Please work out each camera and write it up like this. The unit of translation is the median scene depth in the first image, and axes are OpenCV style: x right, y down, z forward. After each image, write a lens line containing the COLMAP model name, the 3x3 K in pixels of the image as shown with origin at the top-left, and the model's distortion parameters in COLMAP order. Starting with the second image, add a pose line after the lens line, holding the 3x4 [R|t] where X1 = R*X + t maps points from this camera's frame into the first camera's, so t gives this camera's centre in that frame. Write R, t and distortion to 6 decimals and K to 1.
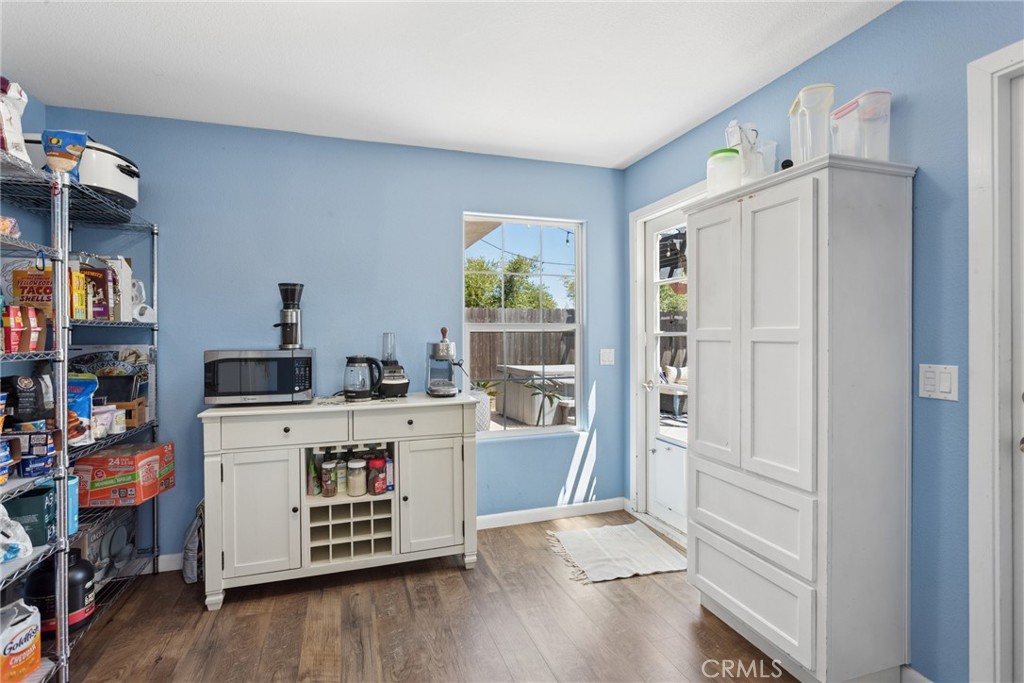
lens RADIAL K [[483.2, 0, 513.3], [0, 483.2, 340.1], [0, 0, 1]] dist [0.004100, 0.000567]
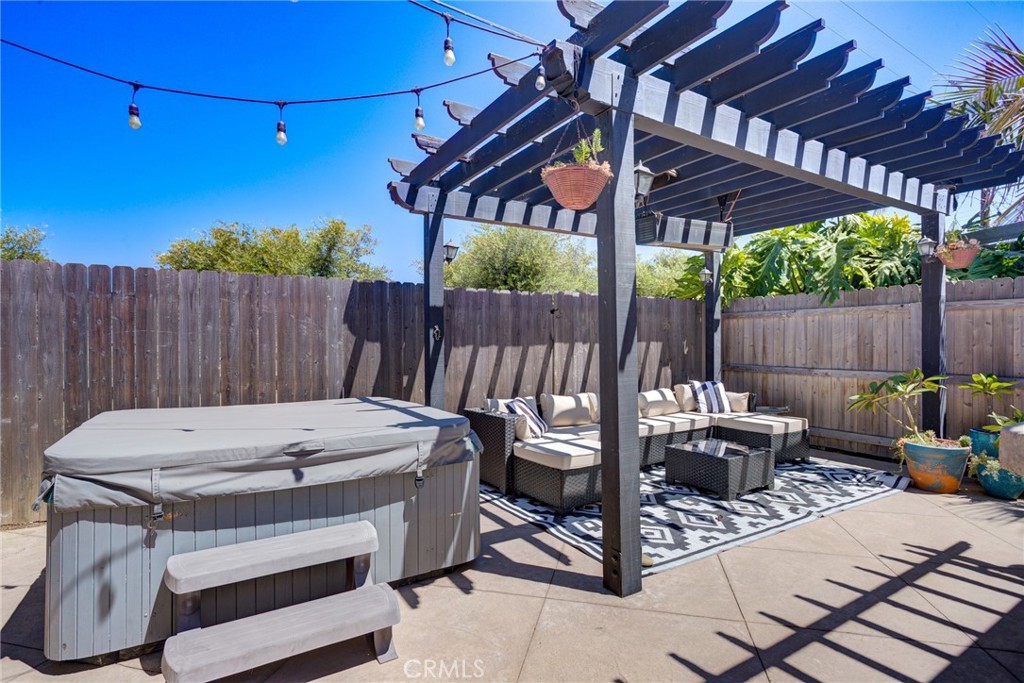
lens RADIAL K [[500.1, 0, 512.3], [0, 500.1, 342.0], [0, 0, 1]] dist [-0.015657, 0.005155]
pose [[0.973619, -0.005386, 0.228117, 0.168301], [0.006084, 0.999979, -0.002357, 0.000573], [-0.228100, 0.003683, 0.973631, 0.509475]]
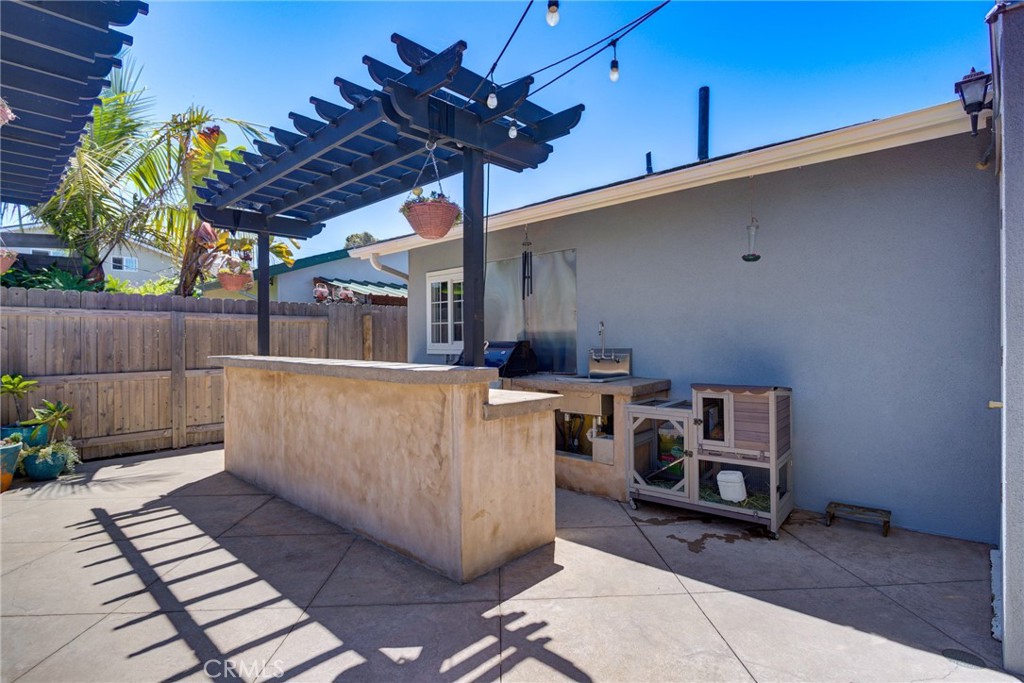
lens RADIAL K [[500.1, 0, 513.8], [0, 500.1, 342.8], [0, 0, 1]] dist [-0.015657, 0.005155]
pose [[-0.478739, -0.004071, 0.877948, 0.013676], [0.011142, 0.999881, 0.010712, 0.000092], [-0.877887, 0.014910, -0.478636, 0.662077]]
